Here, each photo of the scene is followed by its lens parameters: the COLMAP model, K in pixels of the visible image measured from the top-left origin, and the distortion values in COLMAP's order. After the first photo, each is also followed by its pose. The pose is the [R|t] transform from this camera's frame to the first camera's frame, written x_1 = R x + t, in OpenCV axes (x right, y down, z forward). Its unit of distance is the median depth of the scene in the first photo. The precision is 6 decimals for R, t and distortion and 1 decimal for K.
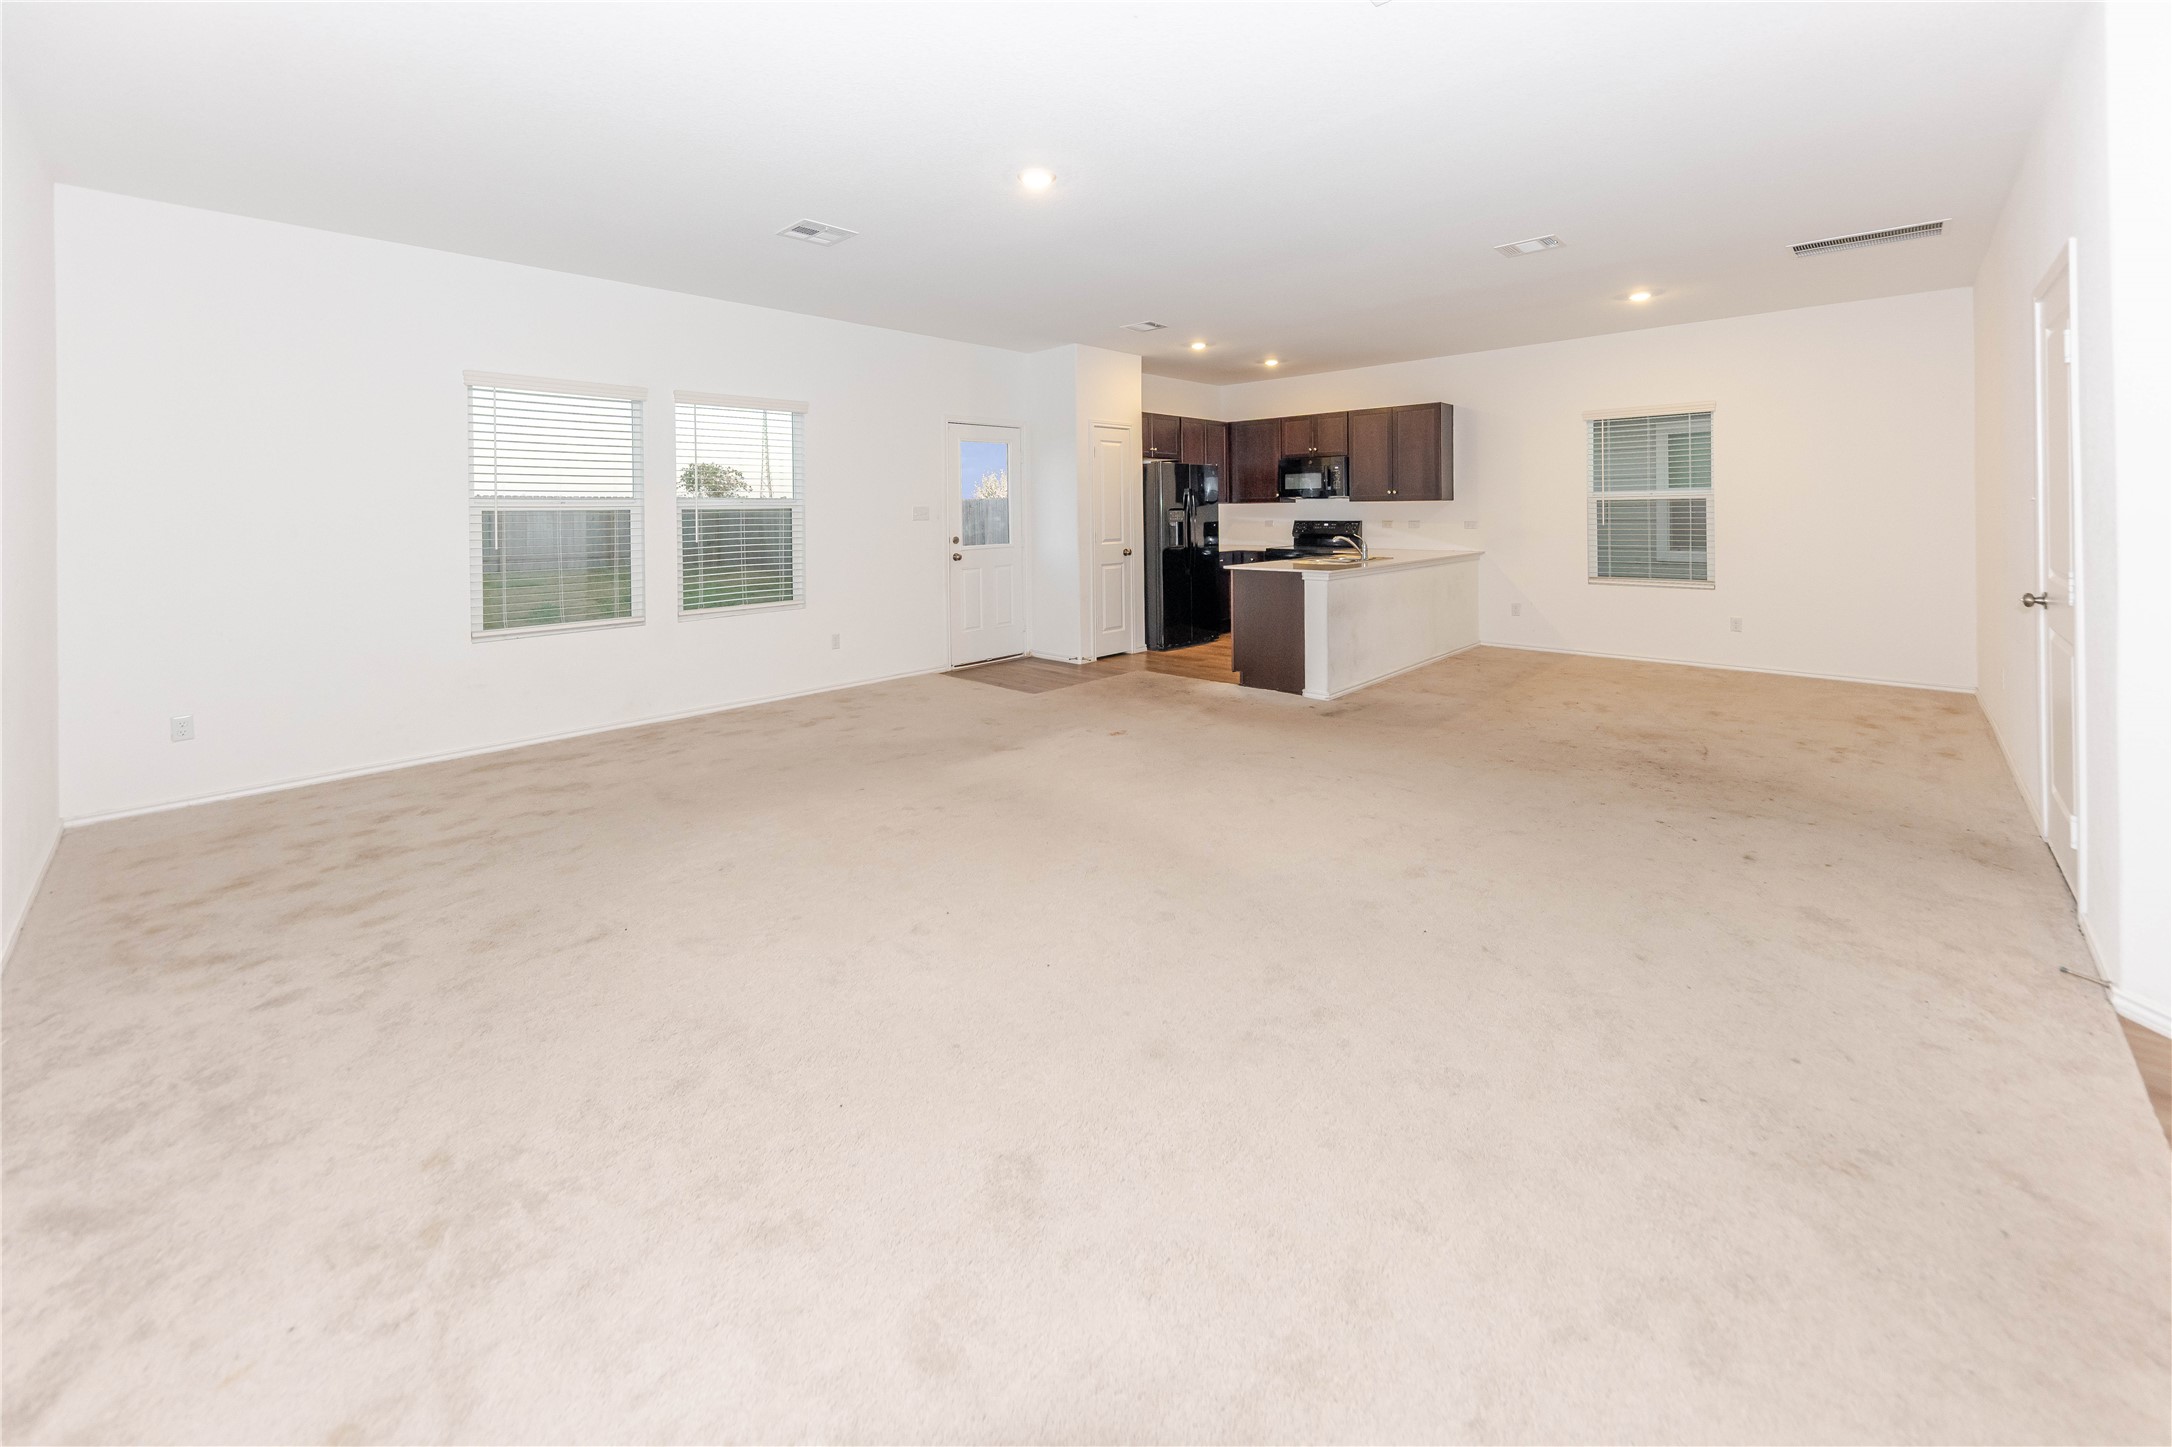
lens RADIAL K [[842.7, 0, 1081.8], [0, 842.7, 497.0], [0, 0, 1]] dist [0.001129, 0.000161]
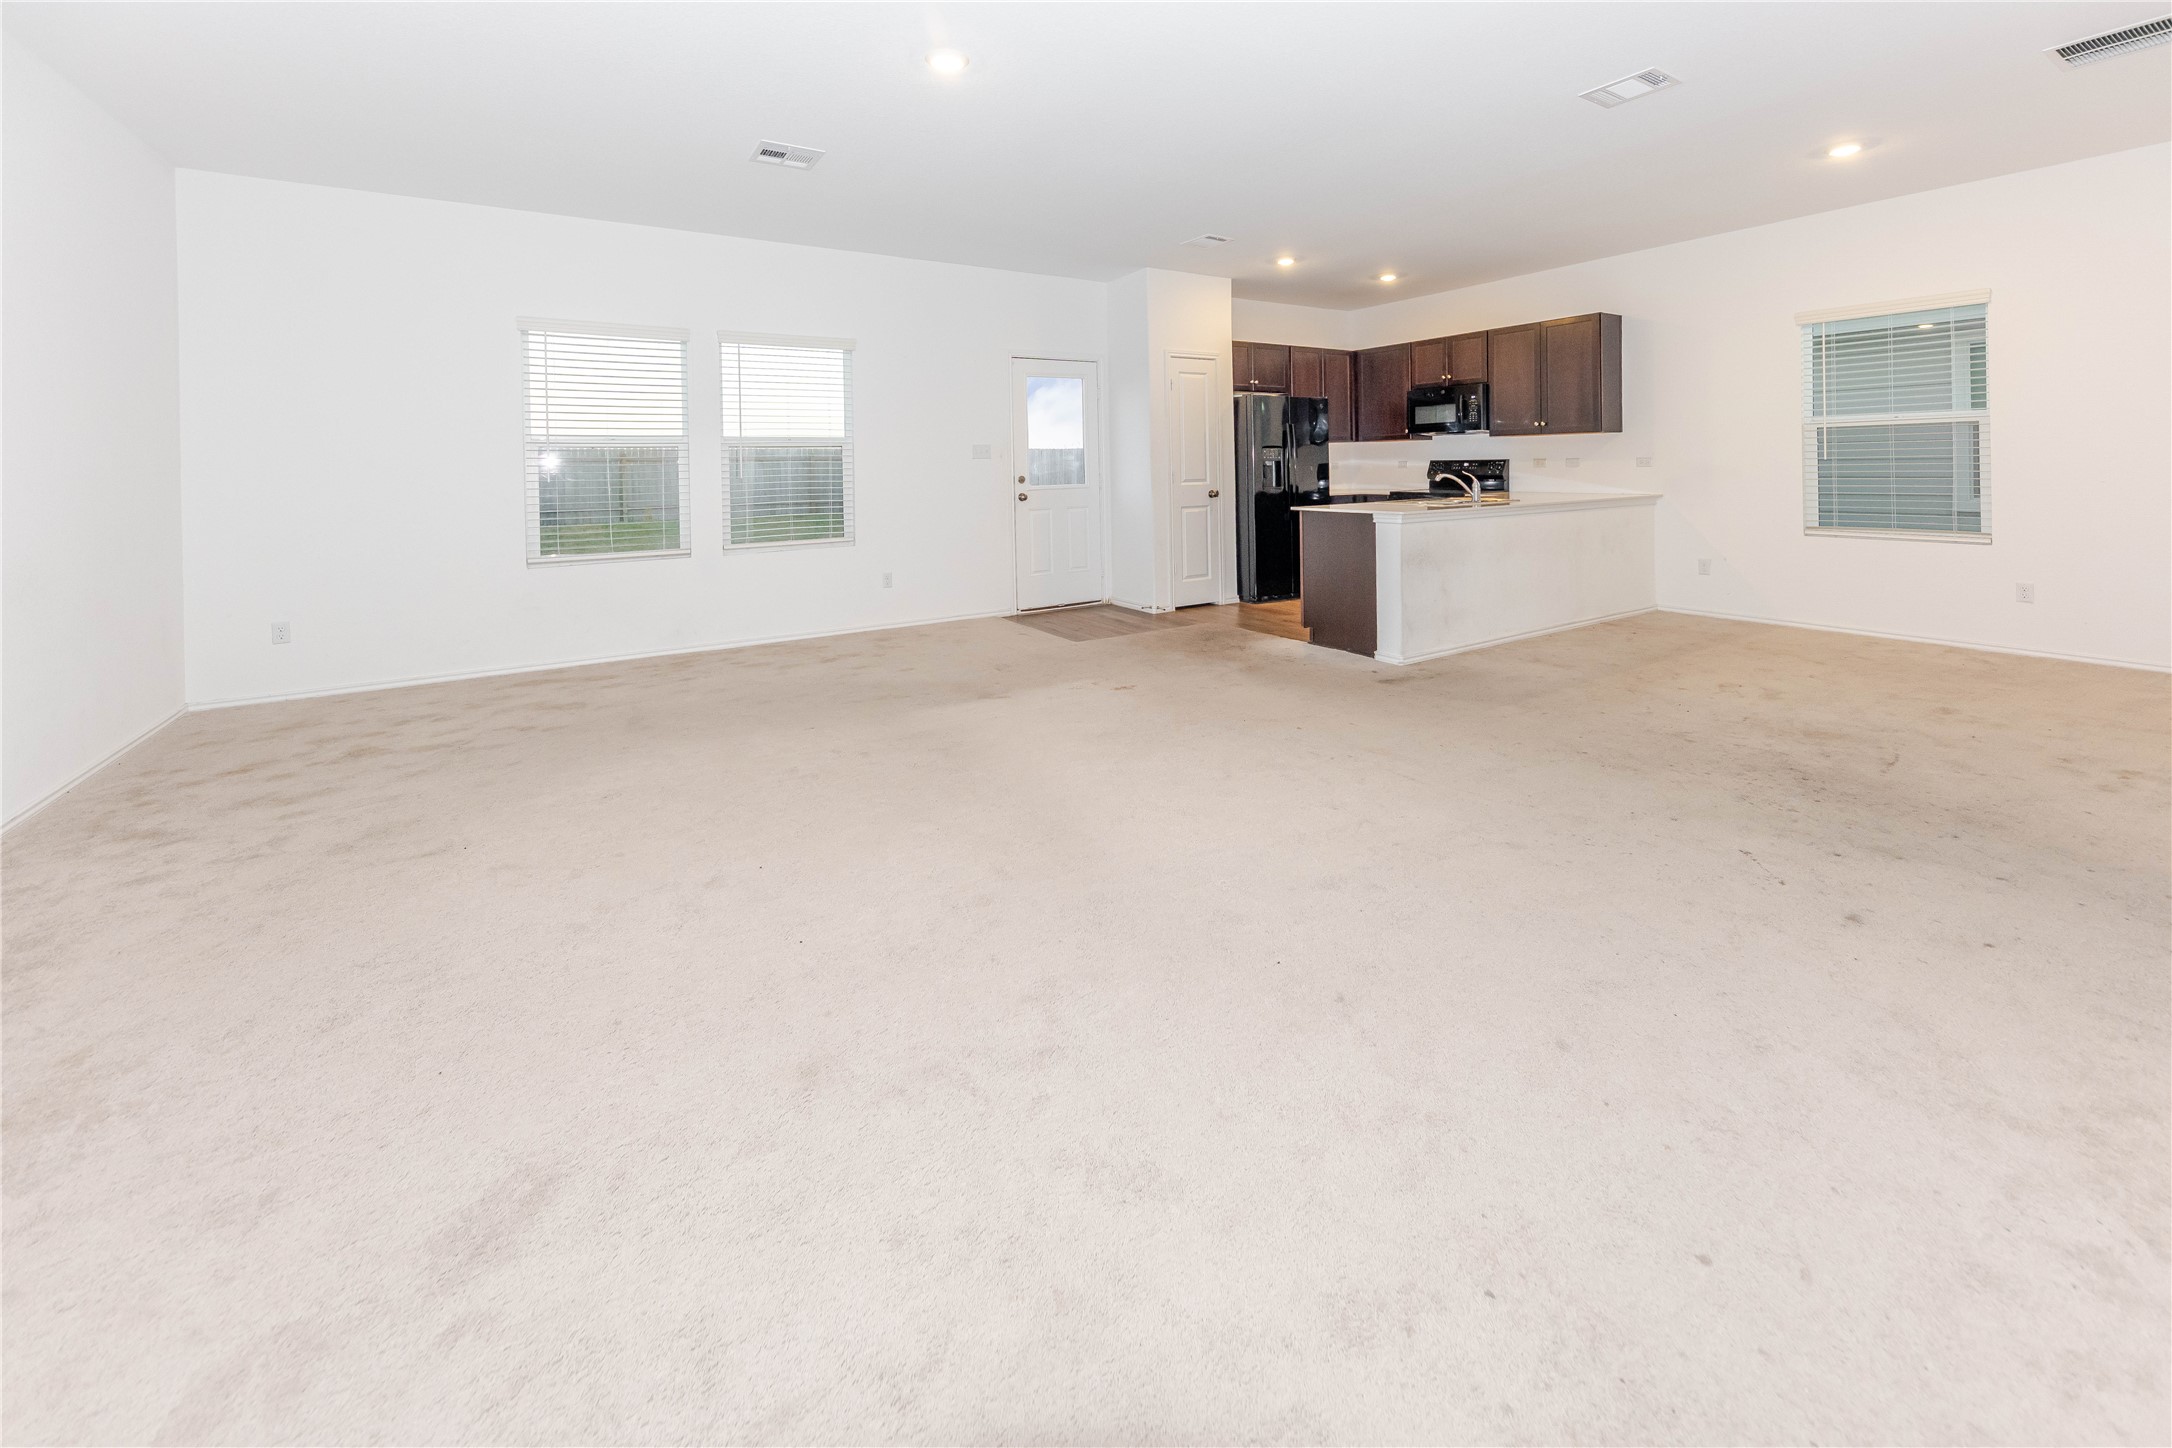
lens RADIAL K [[848.6, 0, 1087.4], [0, 848.6, 453.8], [0, 0, 1]] dist [0.001545, -0.000845]
pose [[0.968537, -0.008665, -0.248717, 0.161763], [0.009623, 0.999950, 0.002636, 0.019784], [0.248682, -0.004947, 0.968573, 0.081338]]
